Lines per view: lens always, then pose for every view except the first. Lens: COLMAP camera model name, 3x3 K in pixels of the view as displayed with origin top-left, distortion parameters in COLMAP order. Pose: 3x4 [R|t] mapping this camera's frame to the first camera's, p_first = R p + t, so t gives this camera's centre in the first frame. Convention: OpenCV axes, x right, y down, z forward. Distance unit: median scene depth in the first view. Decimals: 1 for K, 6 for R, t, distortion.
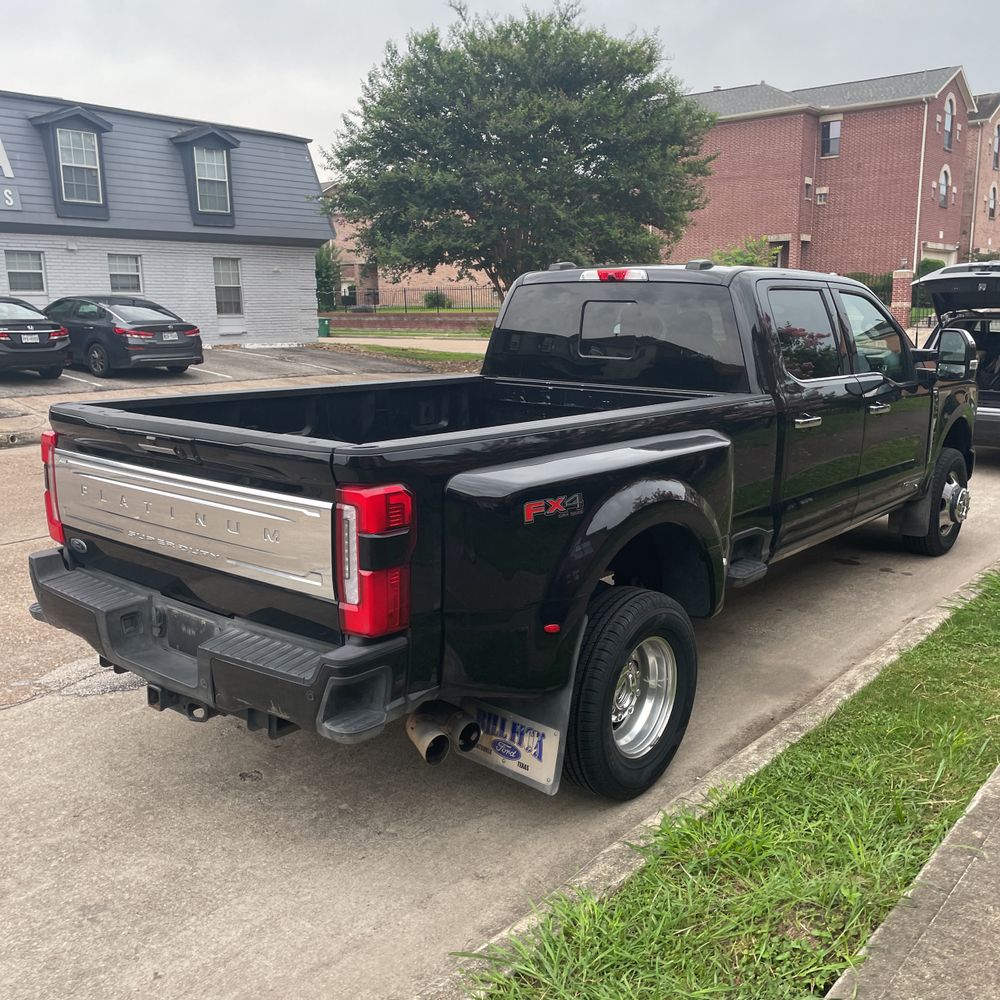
lens RADIAL K [[1011.2, 0, 526.9], [0, 1011.2, 502.8], [0, 0, 1]] dist [0.106149, -0.138004]
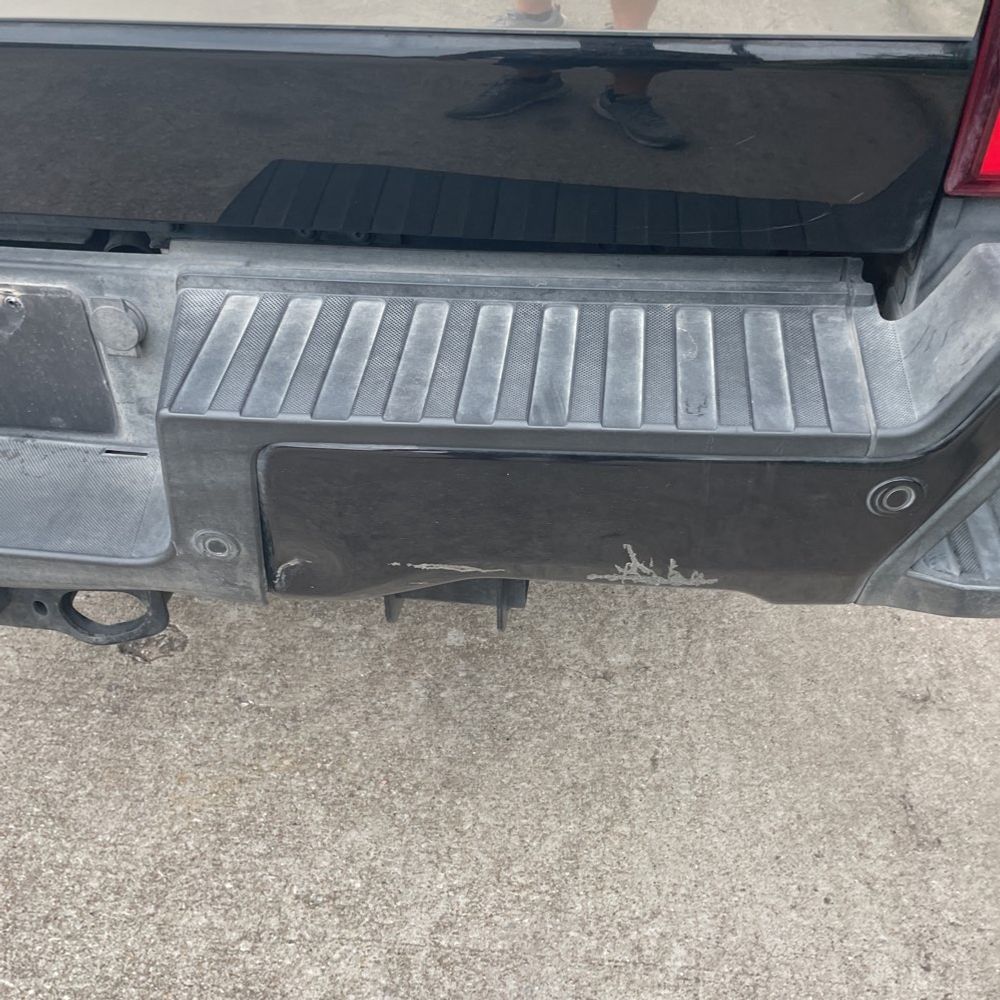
lens RADIAL K [[1001.6, 0, 517.1], [0, 1001.6, 474.2], [0, 0, 1]] dist [0.084443, -0.123674]
pose [[0.859321, -0.313360, 0.404194, -0.327448], [0.113451, 0.887416, 0.446790, 0.060559], [-0.498695, -0.338080, 0.798126, 0.736610]]
